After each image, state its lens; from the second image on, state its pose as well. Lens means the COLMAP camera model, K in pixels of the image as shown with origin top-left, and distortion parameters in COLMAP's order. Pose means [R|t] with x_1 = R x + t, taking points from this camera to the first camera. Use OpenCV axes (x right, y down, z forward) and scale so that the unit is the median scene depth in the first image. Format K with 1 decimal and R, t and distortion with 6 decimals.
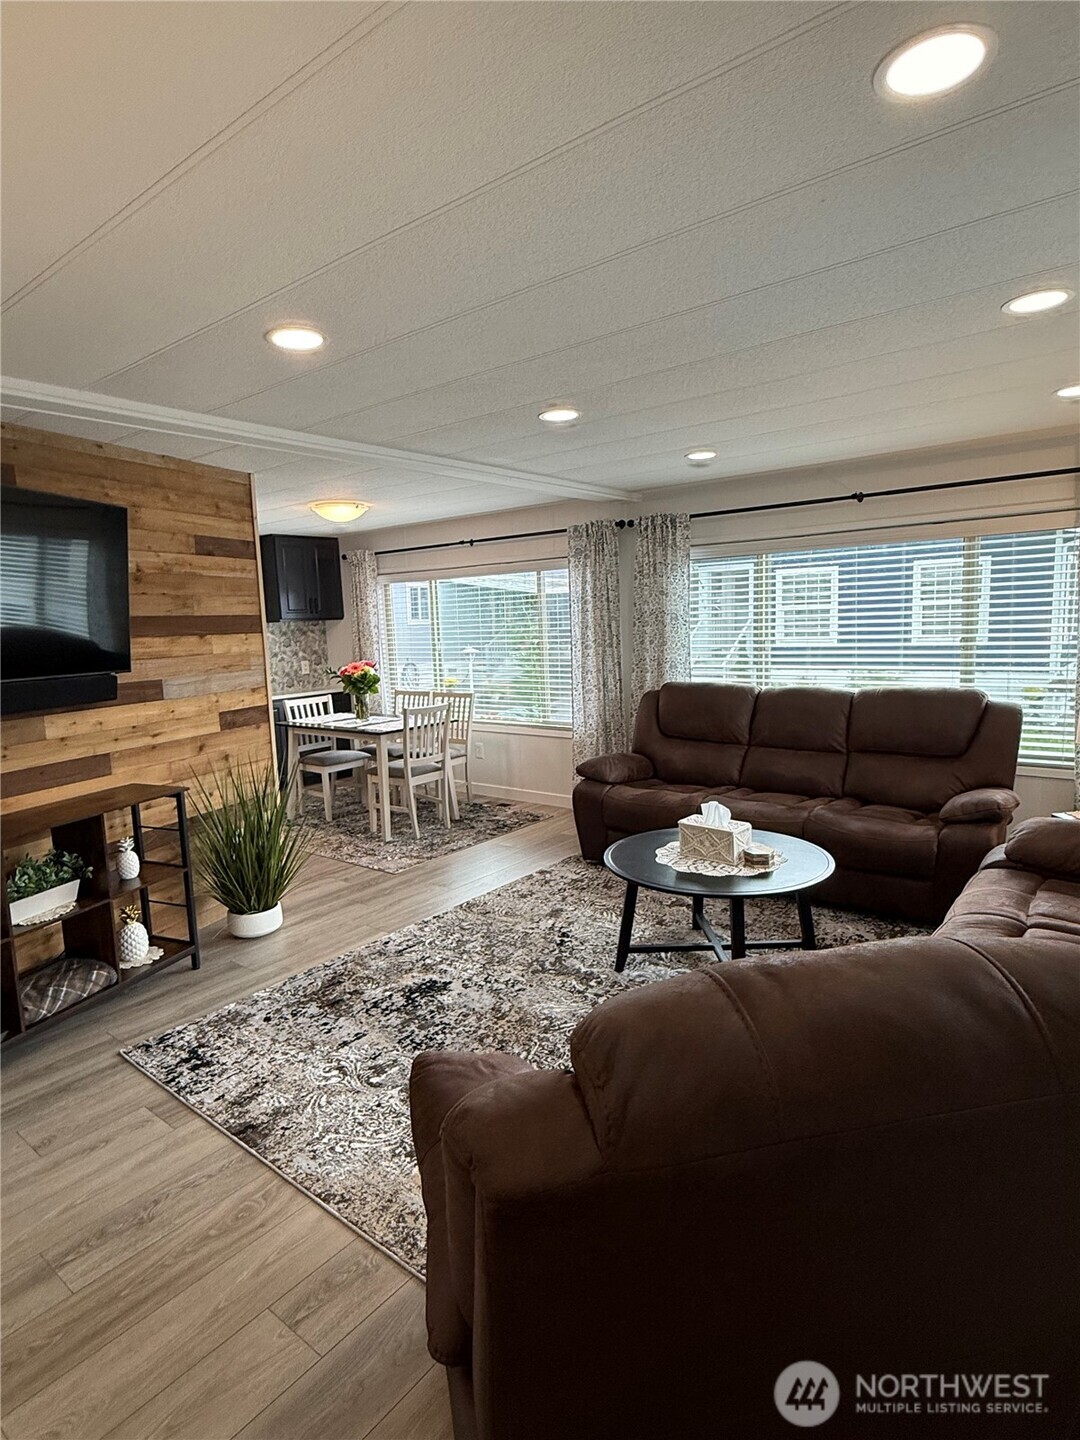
lens RADIAL K [[796.4, 0, 537.3], [0, 796.4, 722.0], [0, 0, 1]] dist [-0.001286, 0.001230]
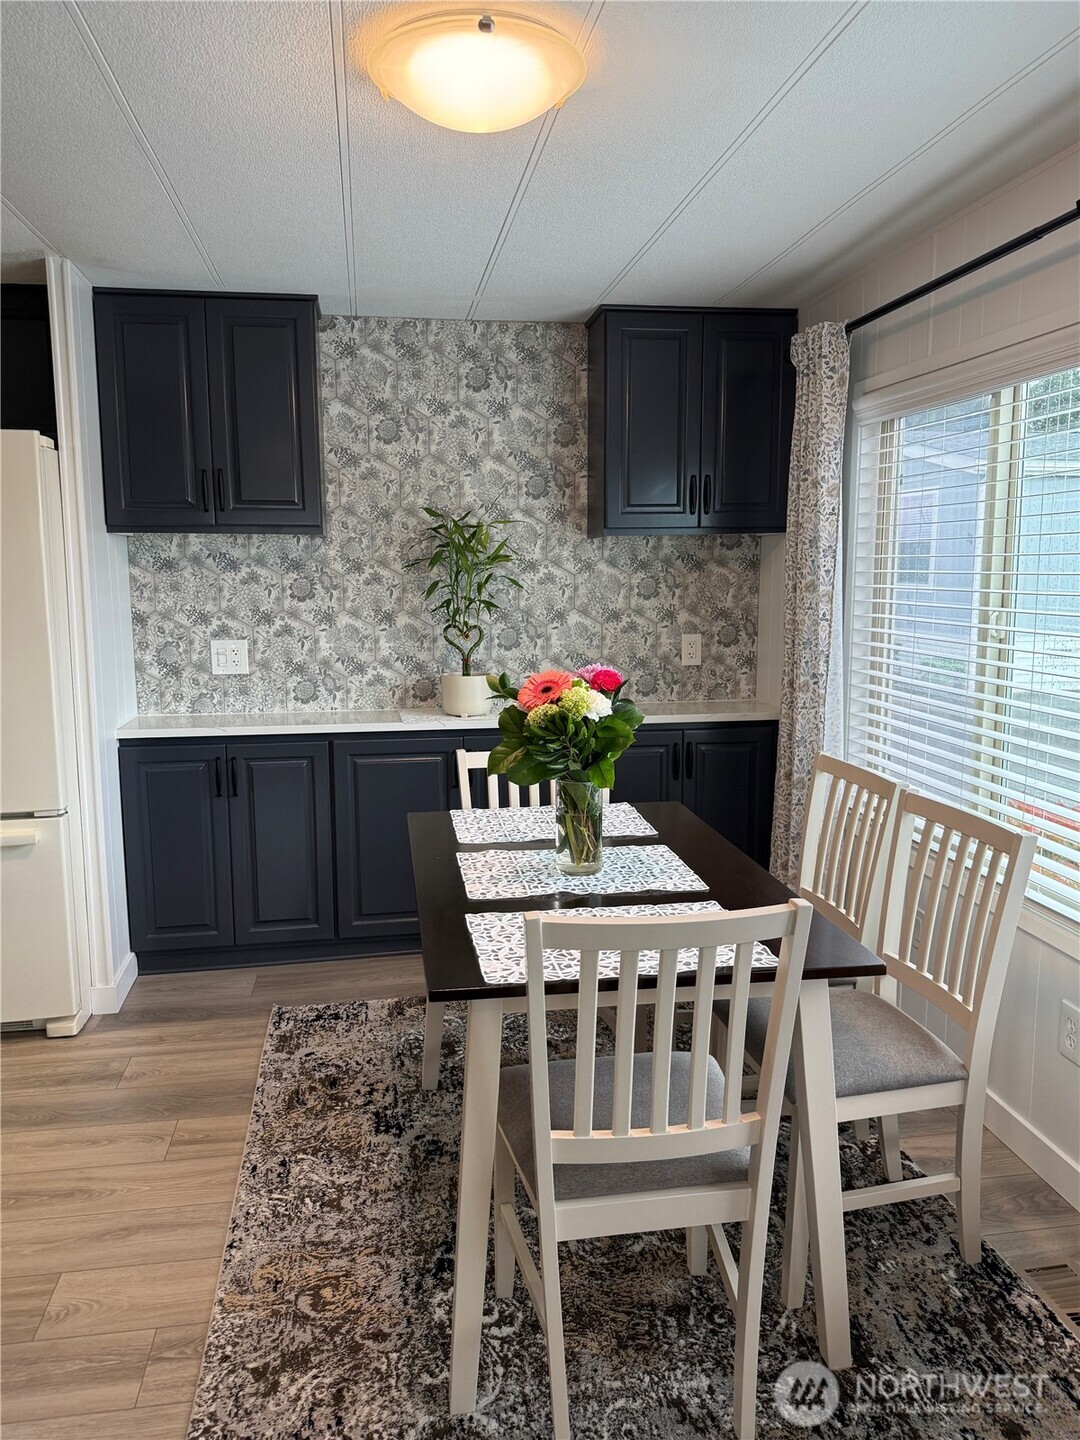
lens RADIAL K [[1026.6, 0, 540.0], [0, 1026.6, 720.0], [0, 0, 1]] dist [0.054595, -0.000438]
pose [[0.724961, 0.134219, -0.675586, 0.031765], [-0.110578, 0.990788, 0.078180, -0.147739], [0.679856, 0.018027, 0.733124, 1.263940]]
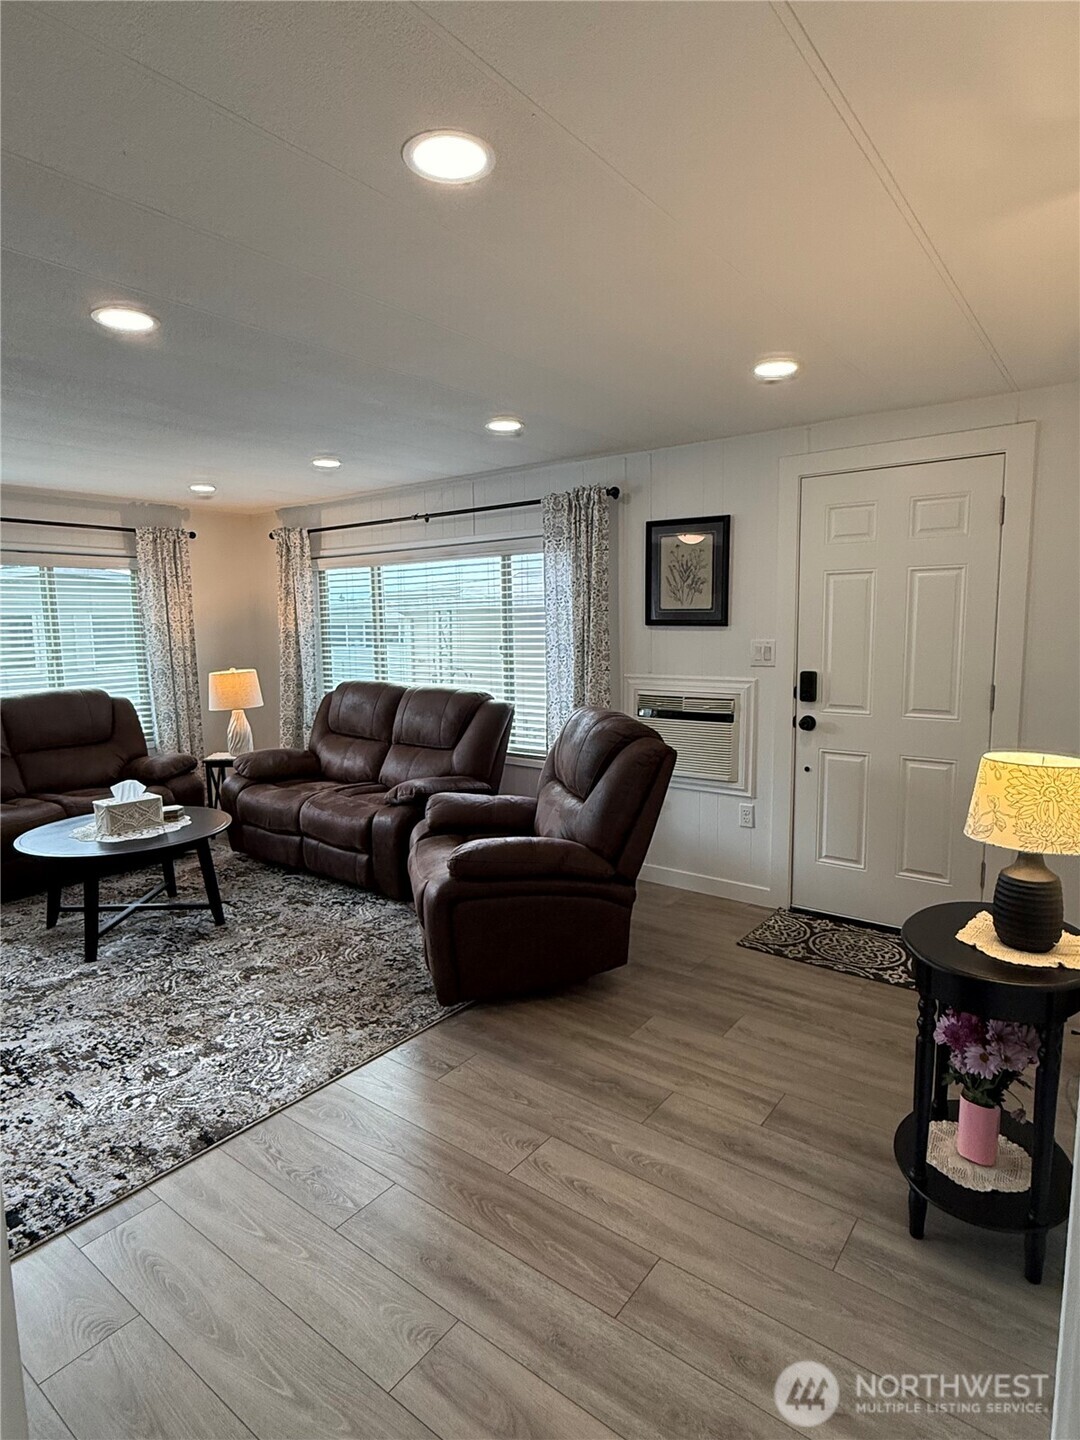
lens RADIAL K [[796.4, 0, 537.3], [0, 796.4, 722.0], [0, 0, 1]] dist [-0.001286, 0.001230]
pose [[-0.017649, -0.091845, 0.995617, -0.827735], [0.146775, 0.984746, 0.093444, -0.004388], [-0.989012, 0.147781, -0.003900, 0.352418]]
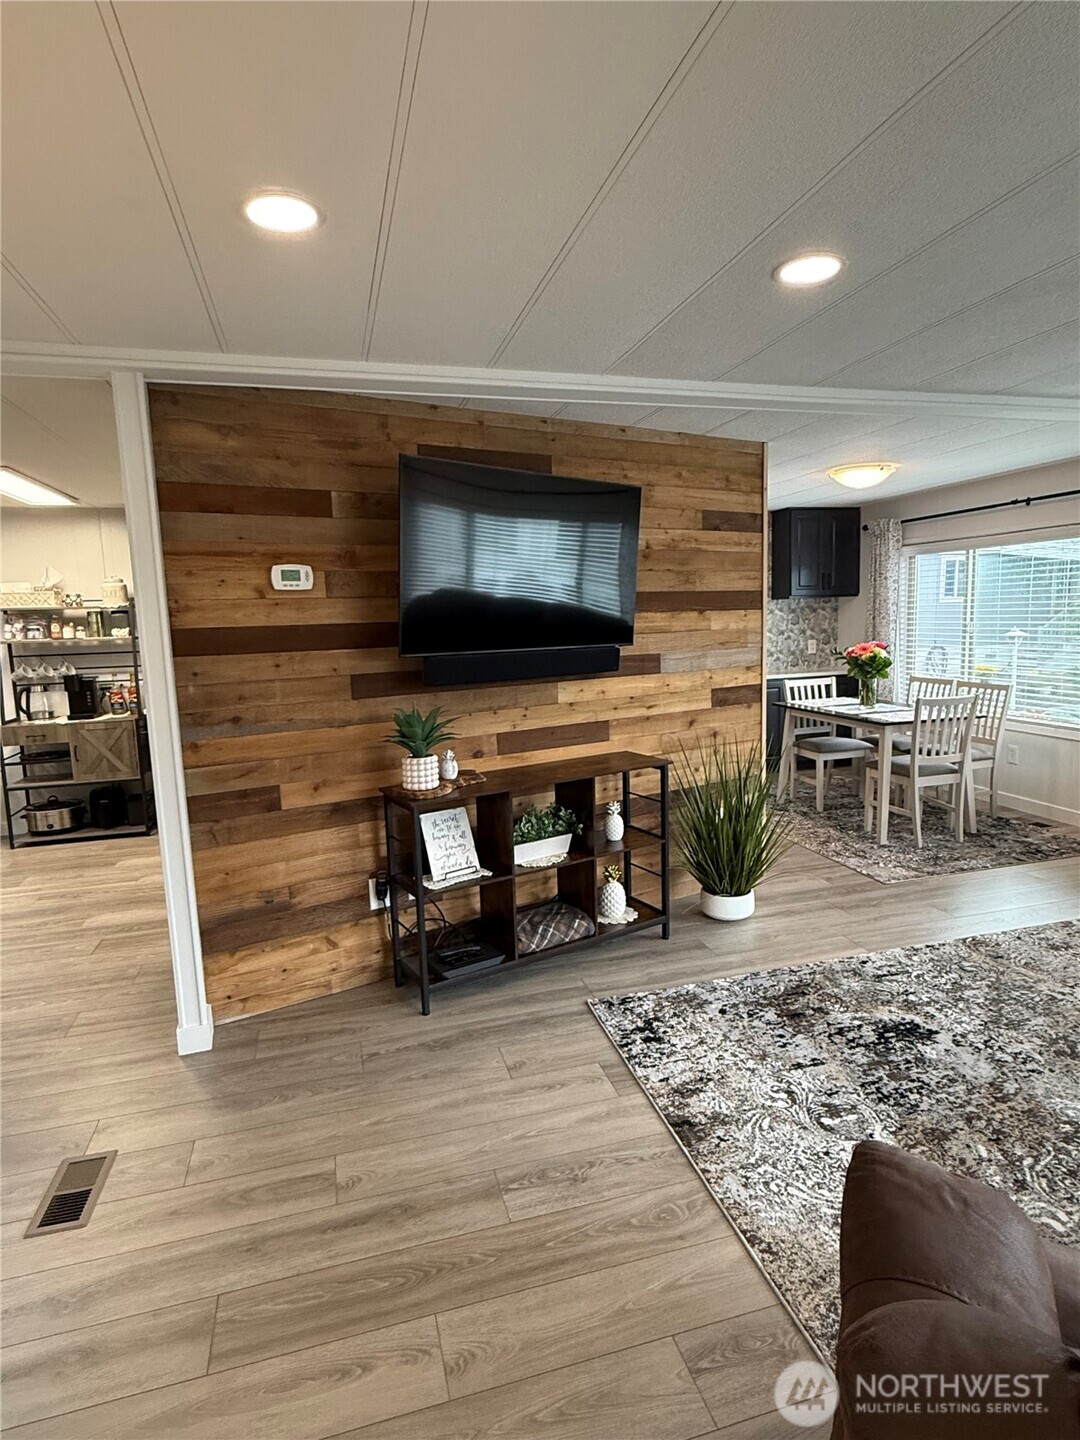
lens RADIAL K [[796.4, 0, 537.3], [0, 796.4, 722.0], [0, 0, 1]] dist [-0.001286, 0.001230]
pose [[0.810899, 0.090078, -0.578212, 0.003302], [-0.074298, 0.995933, 0.050956, -0.006163], [0.580450, 0.001640, 0.814294, 0.072506]]
